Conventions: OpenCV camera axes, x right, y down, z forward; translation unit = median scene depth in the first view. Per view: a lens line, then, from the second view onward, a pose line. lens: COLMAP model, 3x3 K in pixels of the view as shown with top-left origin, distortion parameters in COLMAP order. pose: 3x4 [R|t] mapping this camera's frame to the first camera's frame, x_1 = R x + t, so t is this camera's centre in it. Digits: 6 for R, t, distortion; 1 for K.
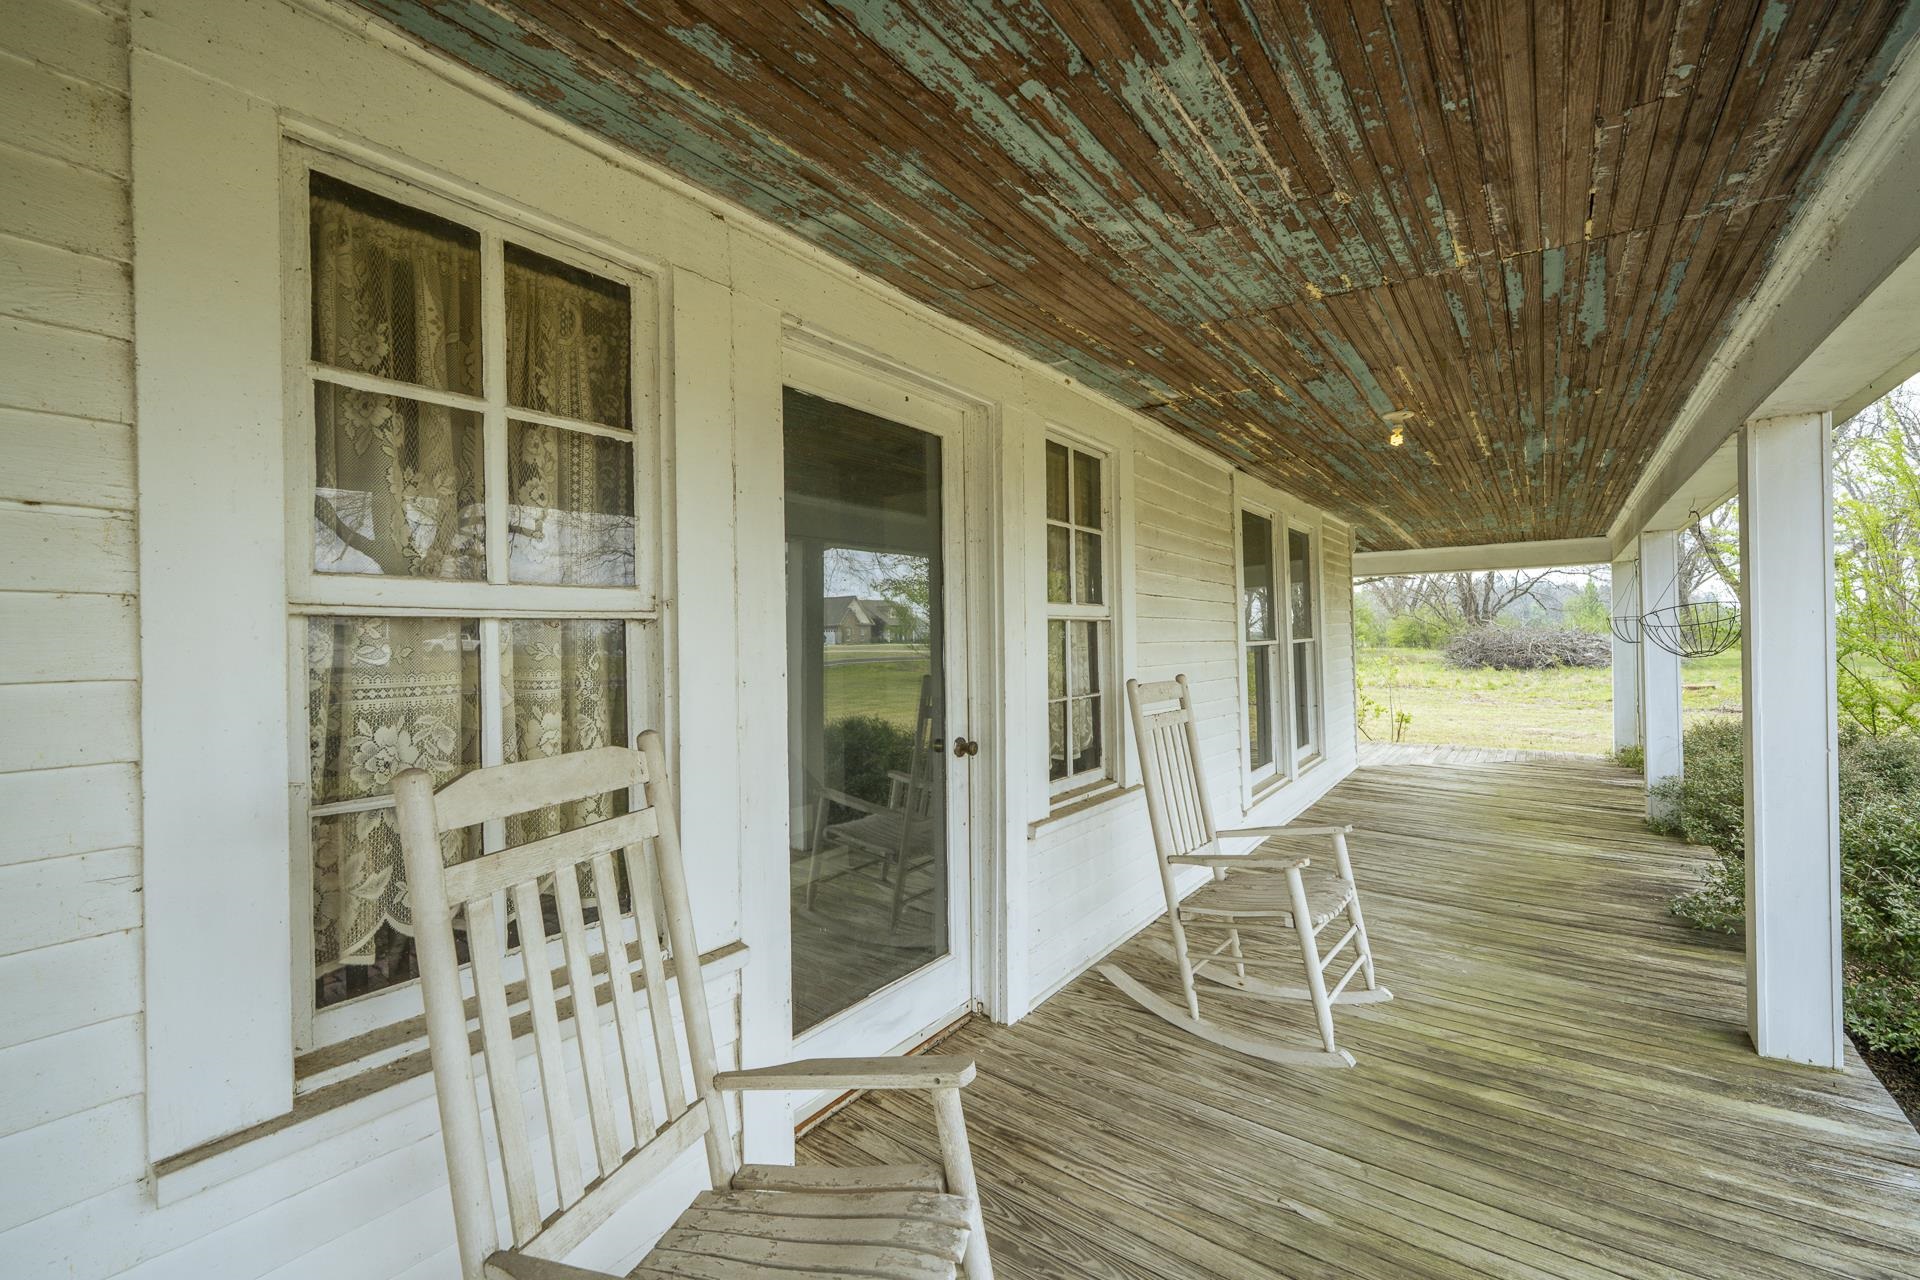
lens RADIAL K [[783.4, 0, 951.5], [0, 783.4, 634.3], [0, 0, 1]] dist [-0.007270, 0.000887]
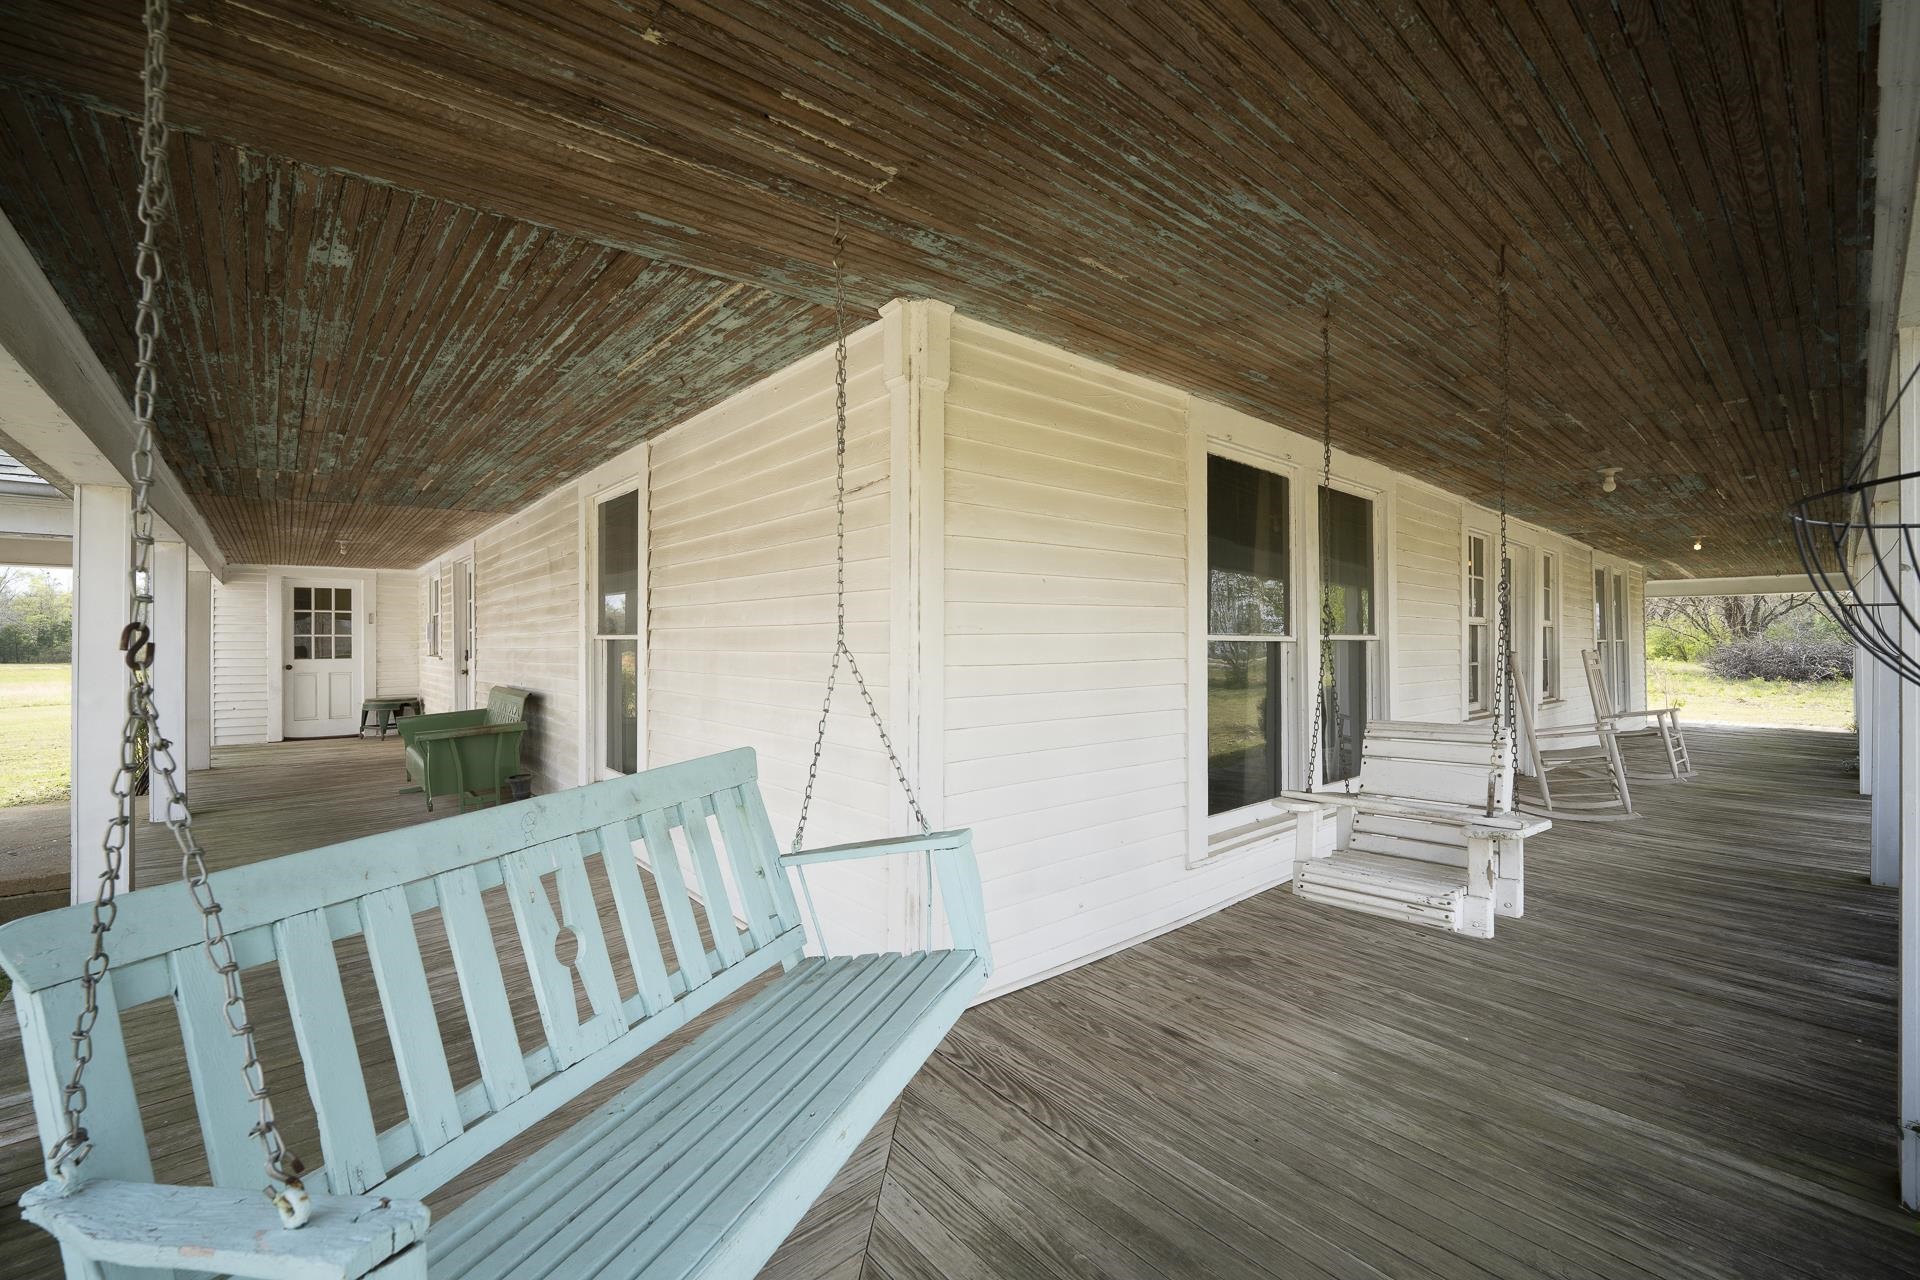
lens RADIAL K [[783.4, 0, 969.6], [0, 783.4, 634.2], [0, 0, 1]] dist [-0.007270, 0.000887]
pose [[0.981647, 0.014080, -0.190187, -0.430687], [-0.015080, 0.999879, -0.003813, 0.016690], [0.190110, 0.006611, 0.981741, -0.650739]]
